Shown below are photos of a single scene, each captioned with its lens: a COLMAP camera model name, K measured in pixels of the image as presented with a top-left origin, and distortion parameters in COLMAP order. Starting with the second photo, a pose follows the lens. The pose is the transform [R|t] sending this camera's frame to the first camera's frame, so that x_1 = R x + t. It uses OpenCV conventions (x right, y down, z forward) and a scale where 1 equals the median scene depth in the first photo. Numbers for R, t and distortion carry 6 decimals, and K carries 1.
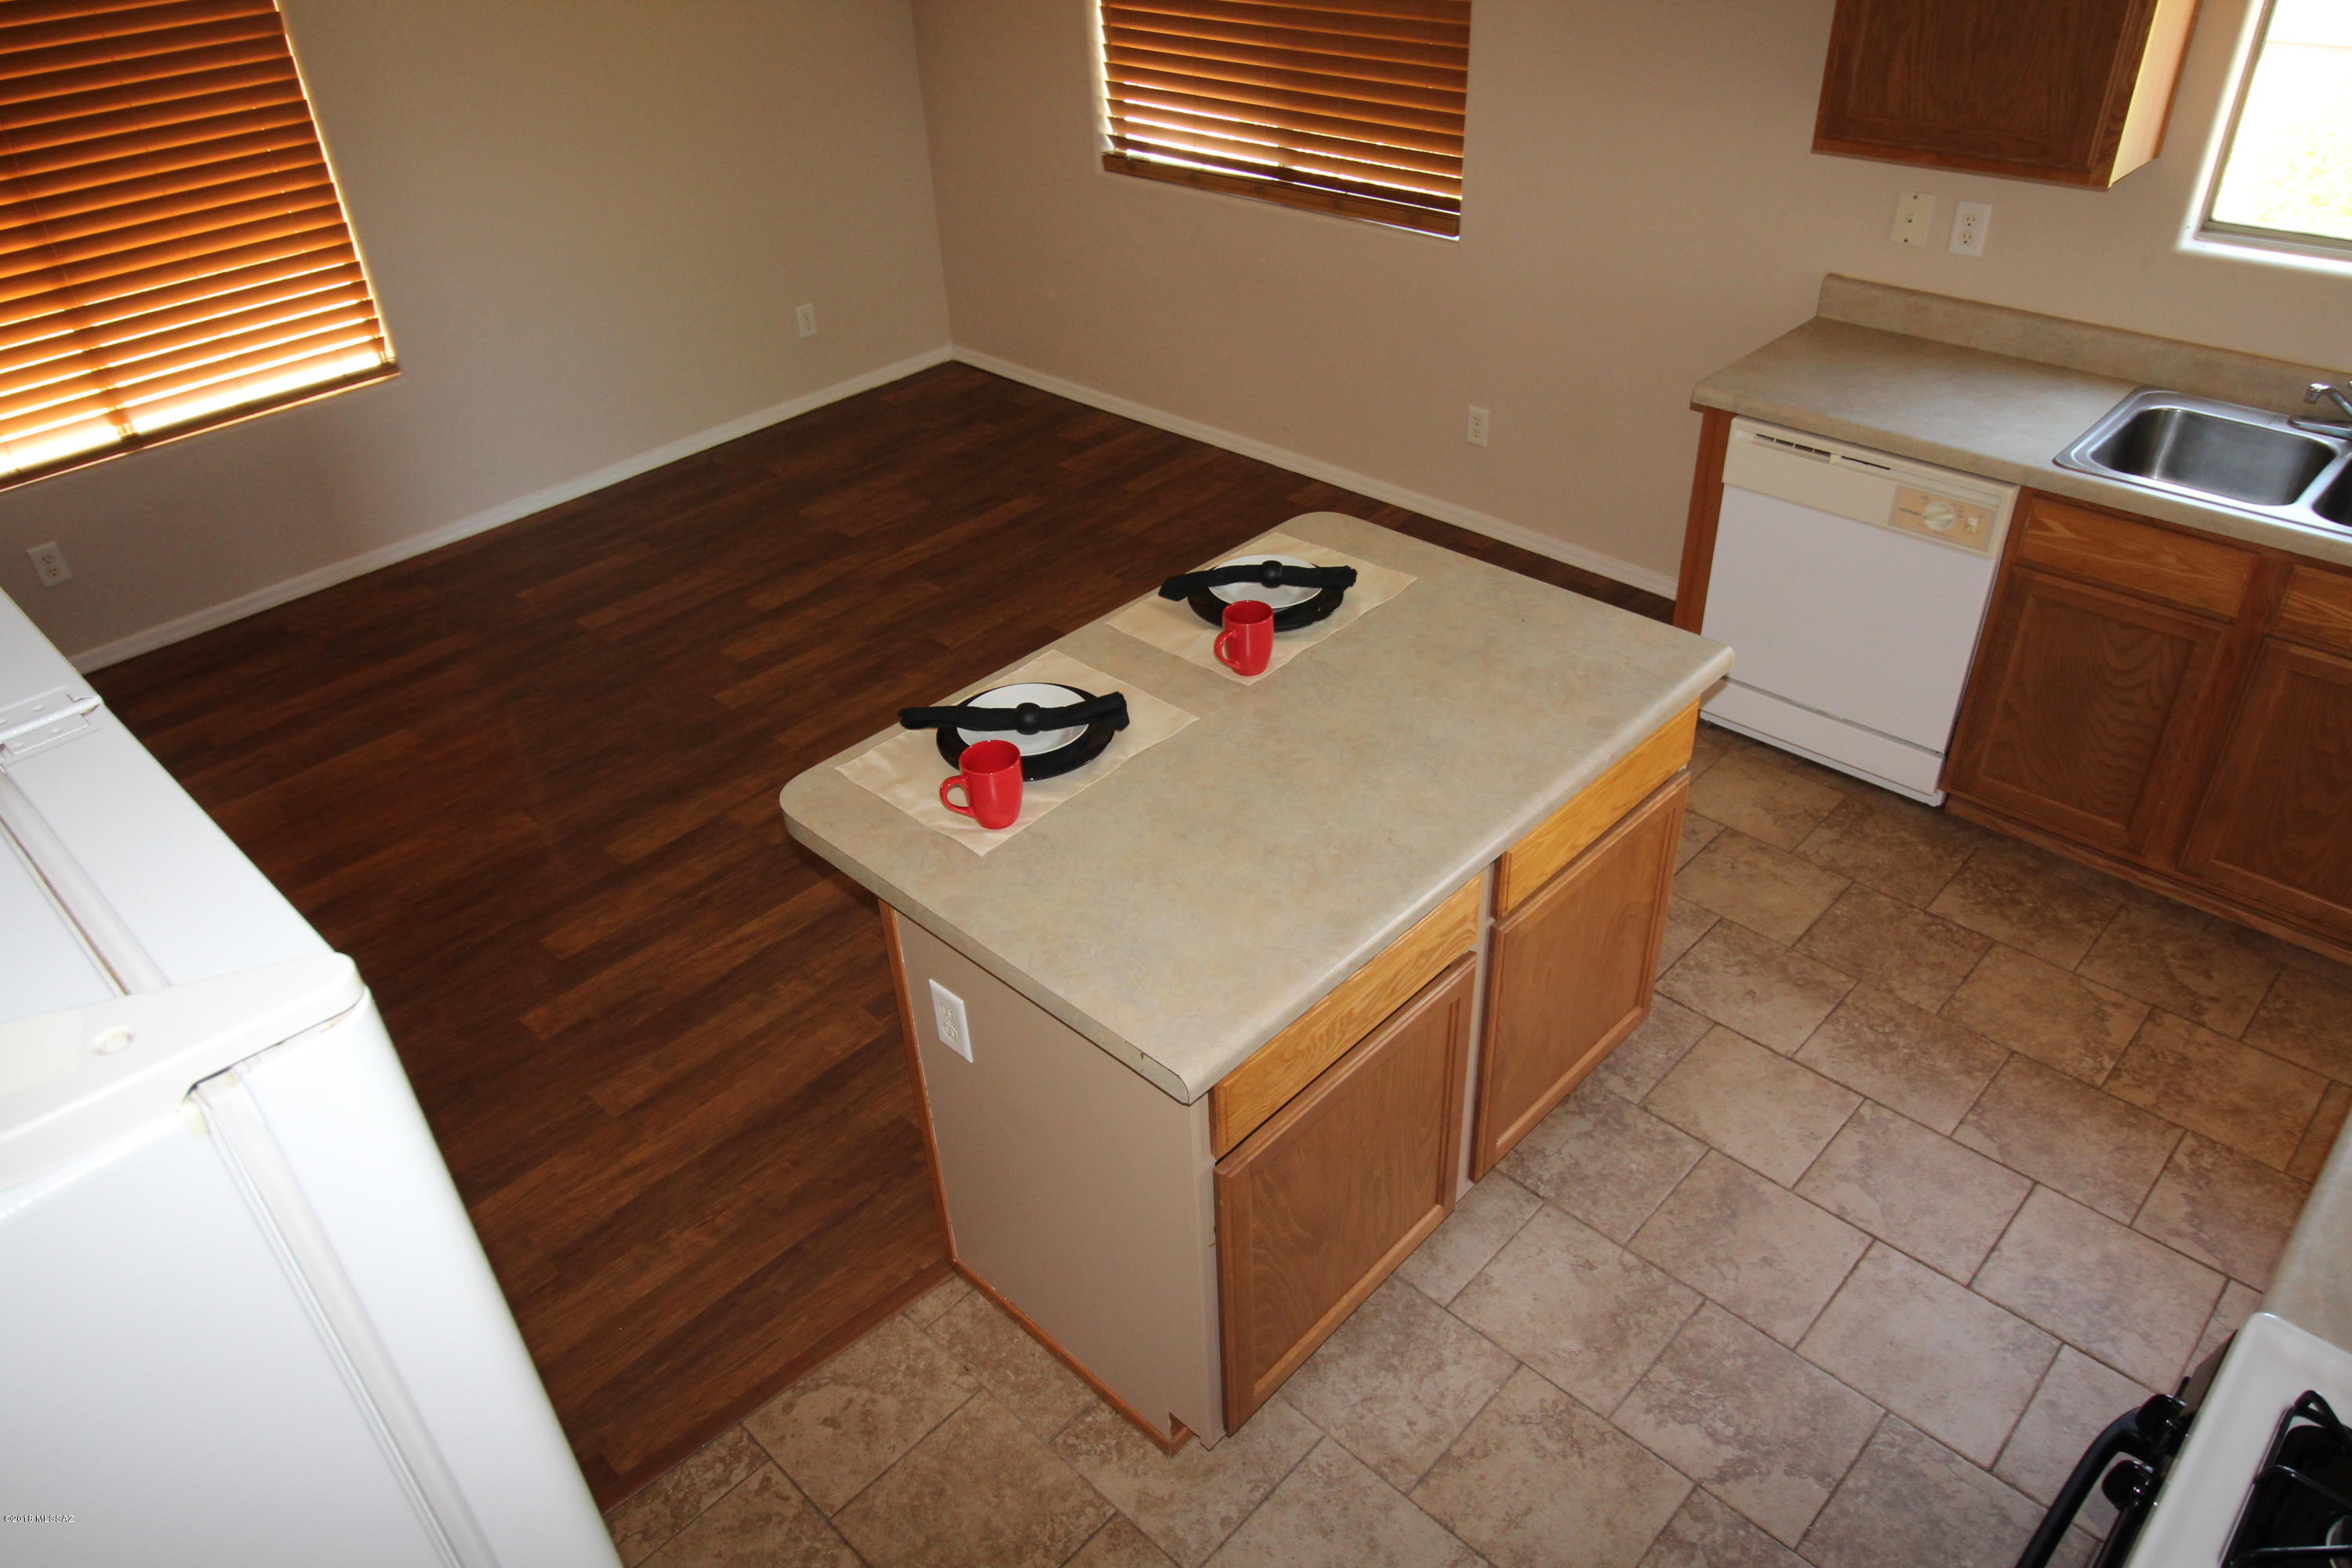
lens RADIAL K [[1596.2, 0, 1183.5], [0, 1596.2, 778.8], [0, 0, 1]] dist [0.005269, -0.010252]
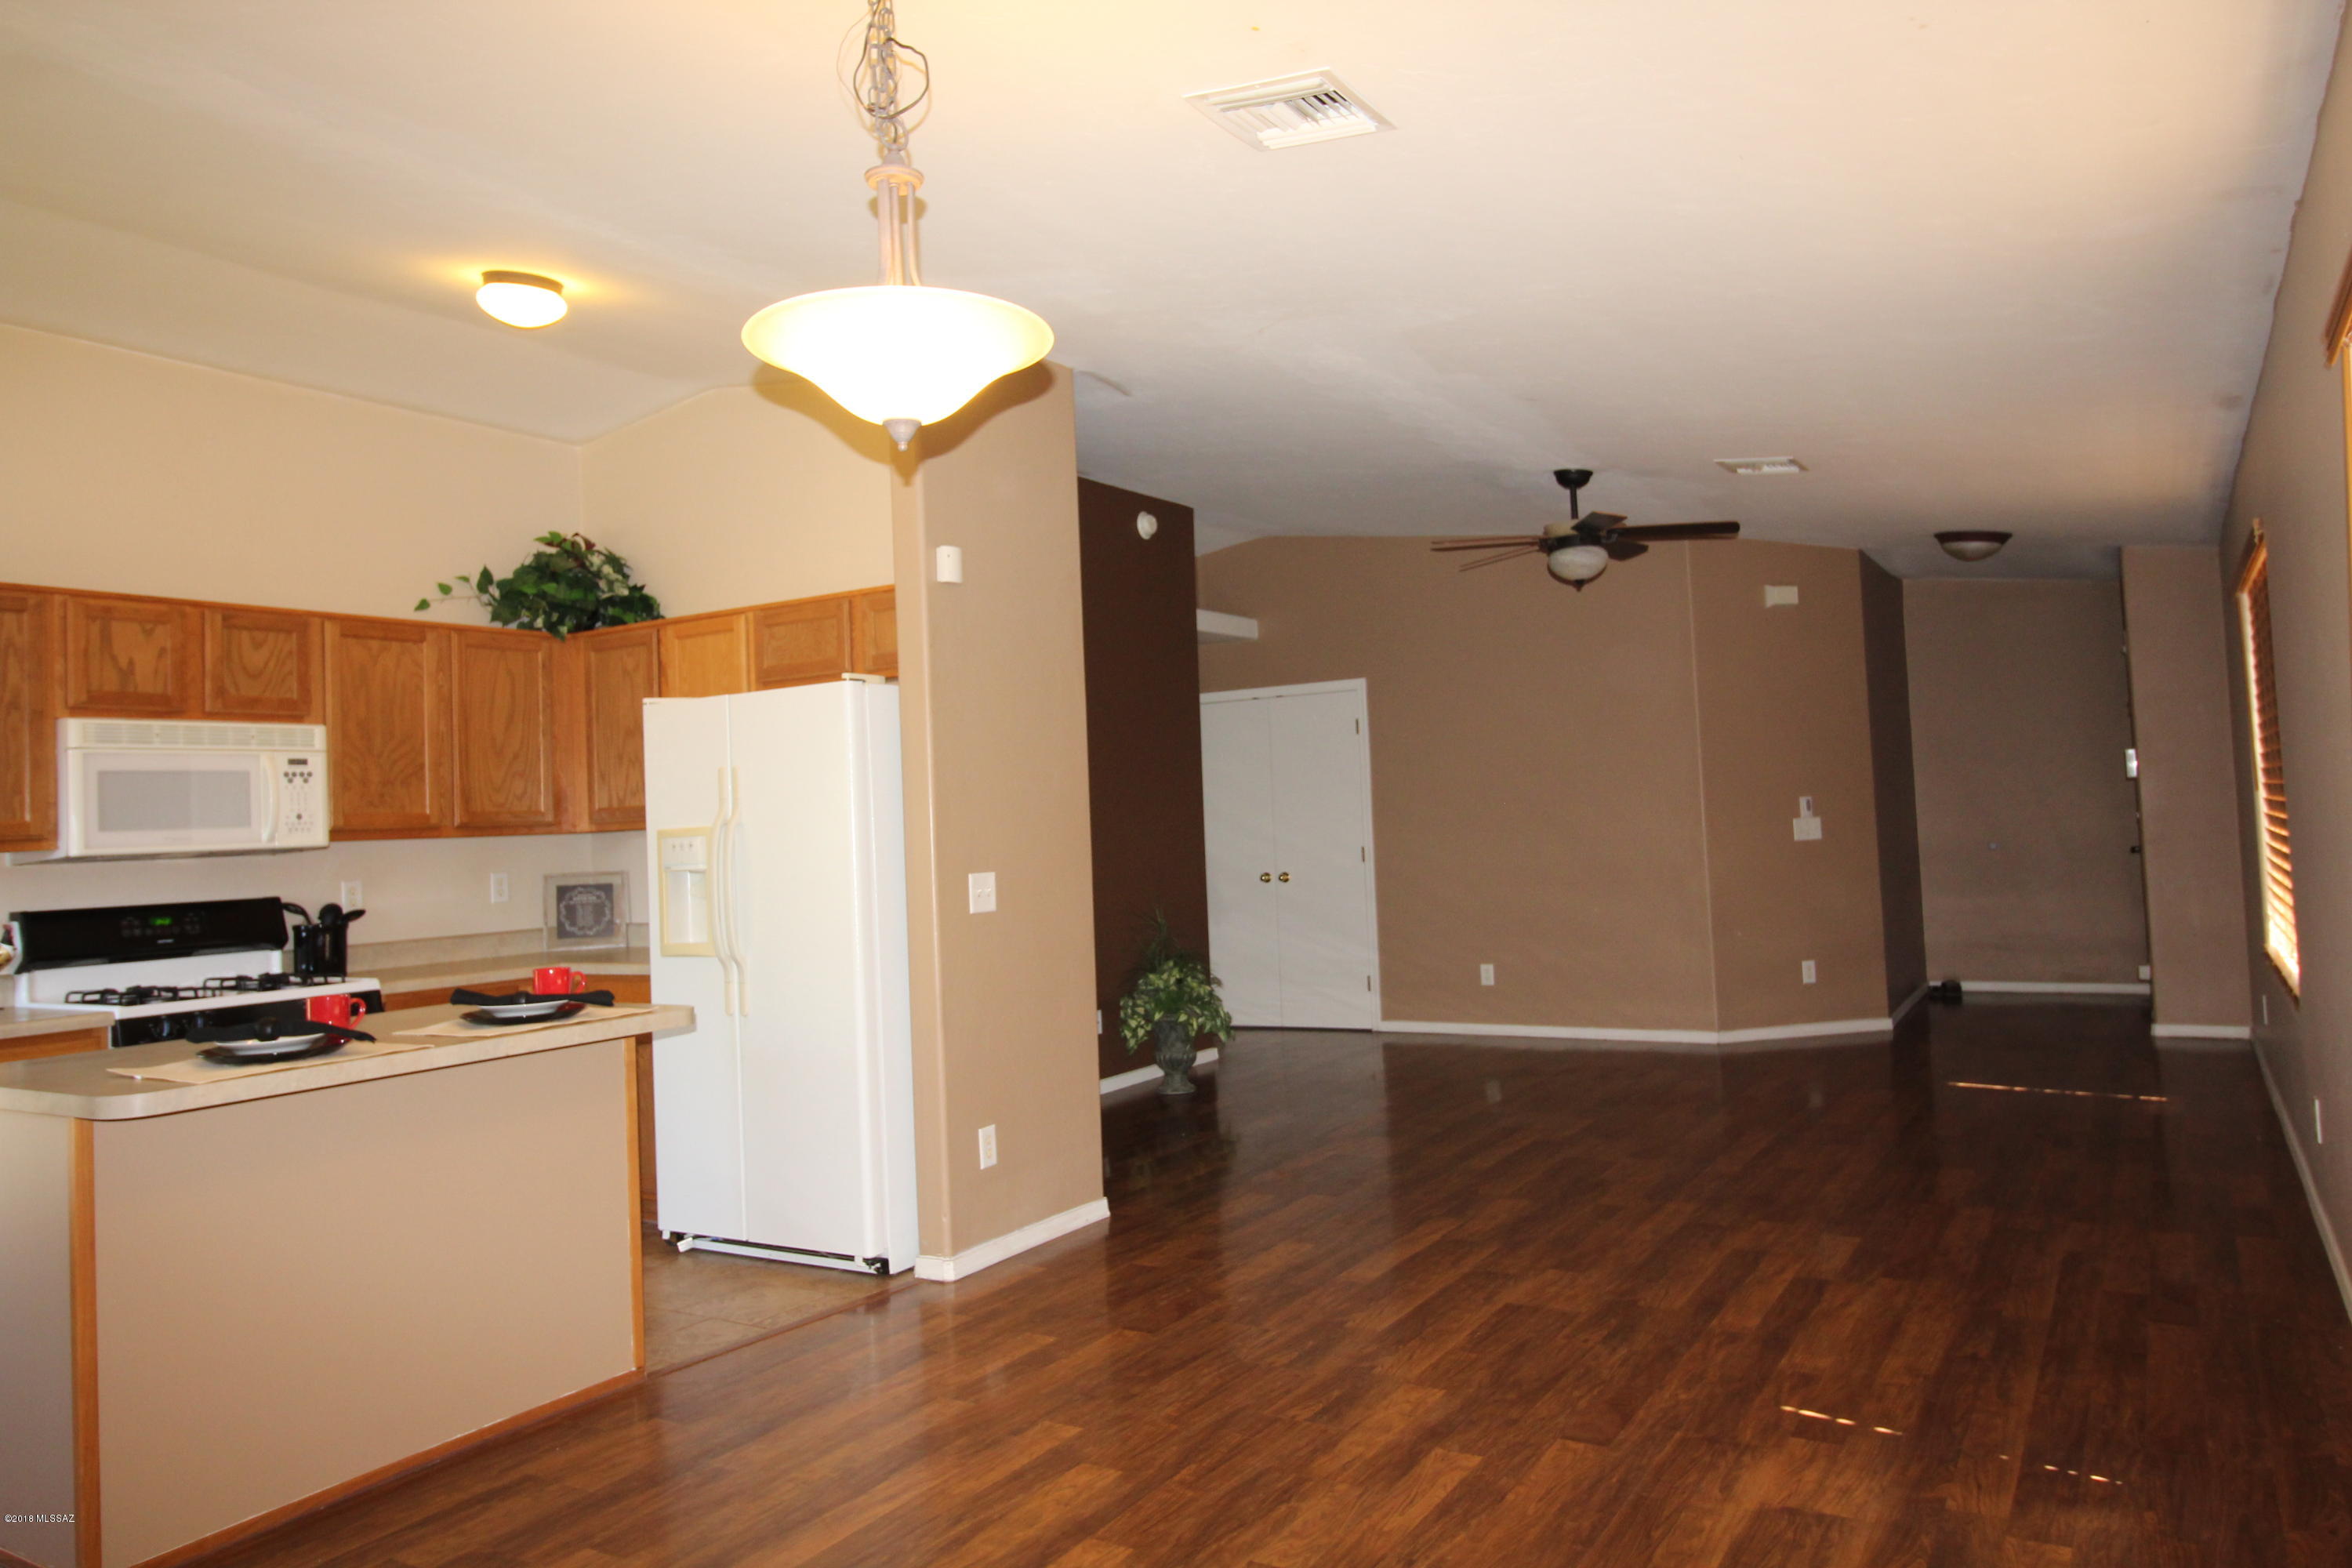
lens RADIAL K [[1596.2, 0, 1191.6], [0, 1596.2, 751.2], [0, 0, 1]] dist [0.005269, -0.010252]
pose [[-0.973396, 0.075048, -0.216492, -0.295417], [-0.049075, 0.854629, 0.516914, -0.769011], [0.223814, 0.513787, -0.828209, 1.659171]]
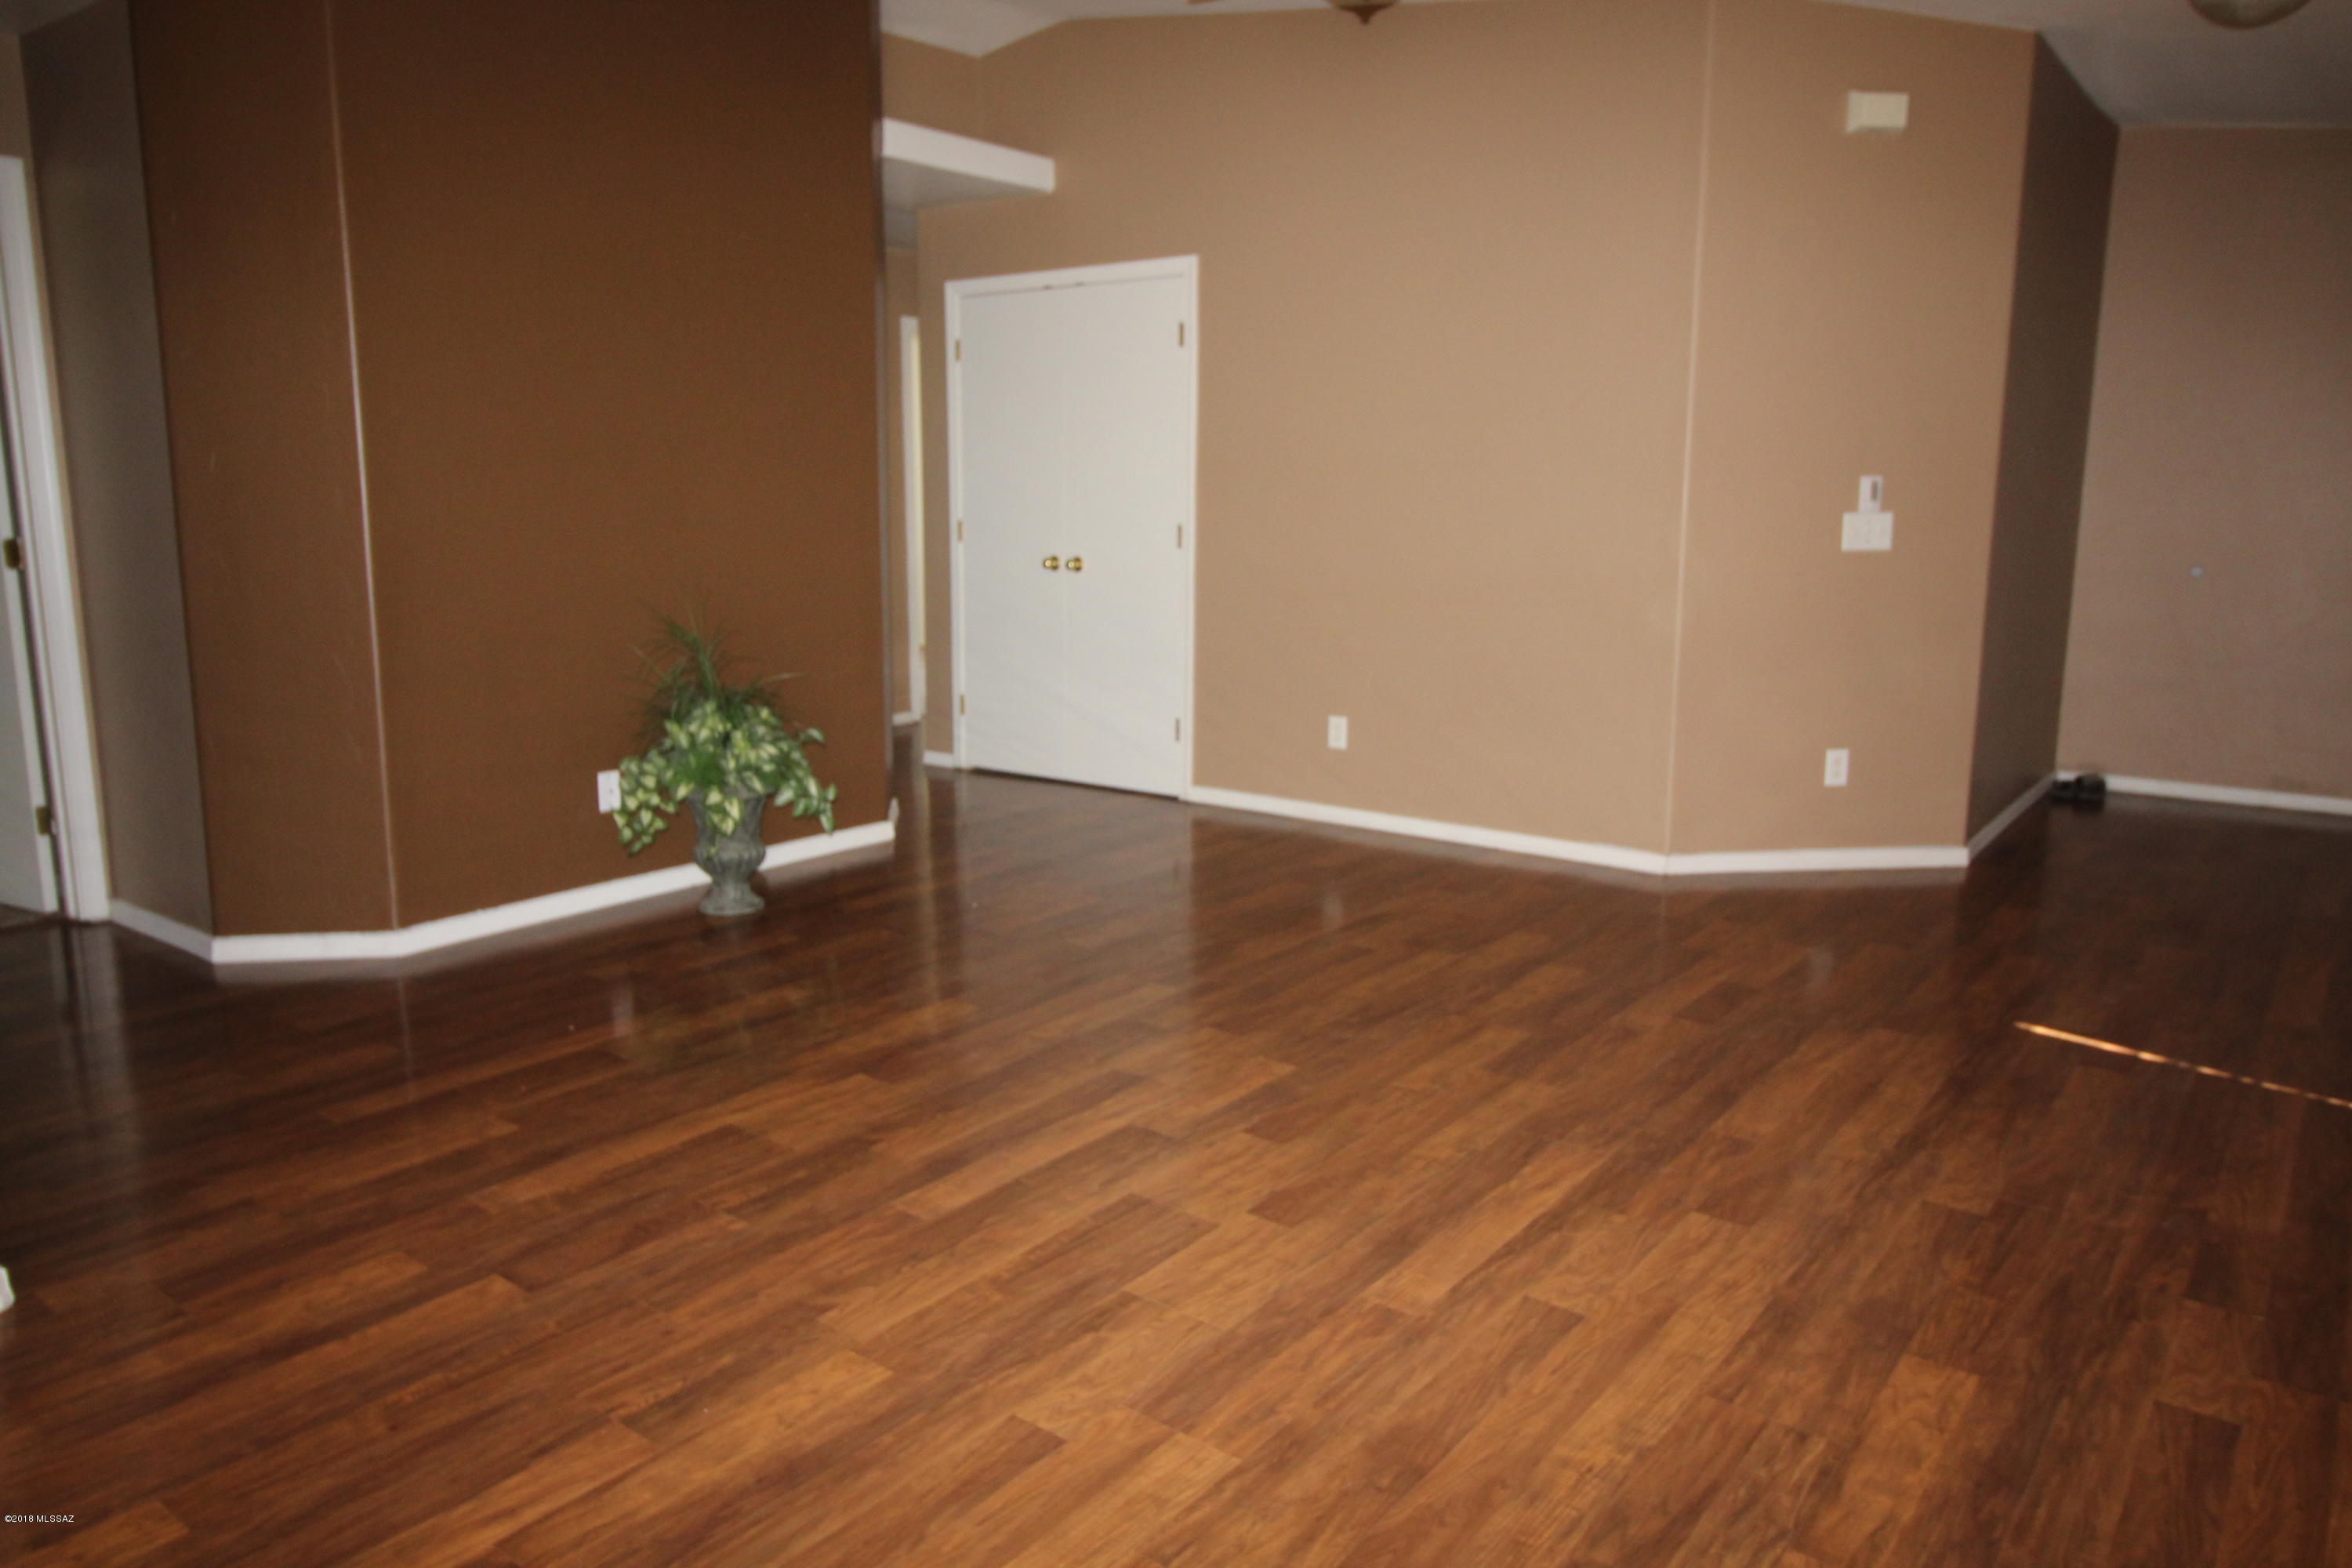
lens RADIAL K [[1596.2, 0, 1167.2], [0, 1596.2, 771.5], [0, 0, 1]] dist [0.005269, -0.010252]
pose [[-0.993986, 0.056142, -0.094025, -1.004257], [-0.025641, 0.715408, 0.698236, -0.253201], [0.106467, 0.696447, -0.709666, 0.968391]]
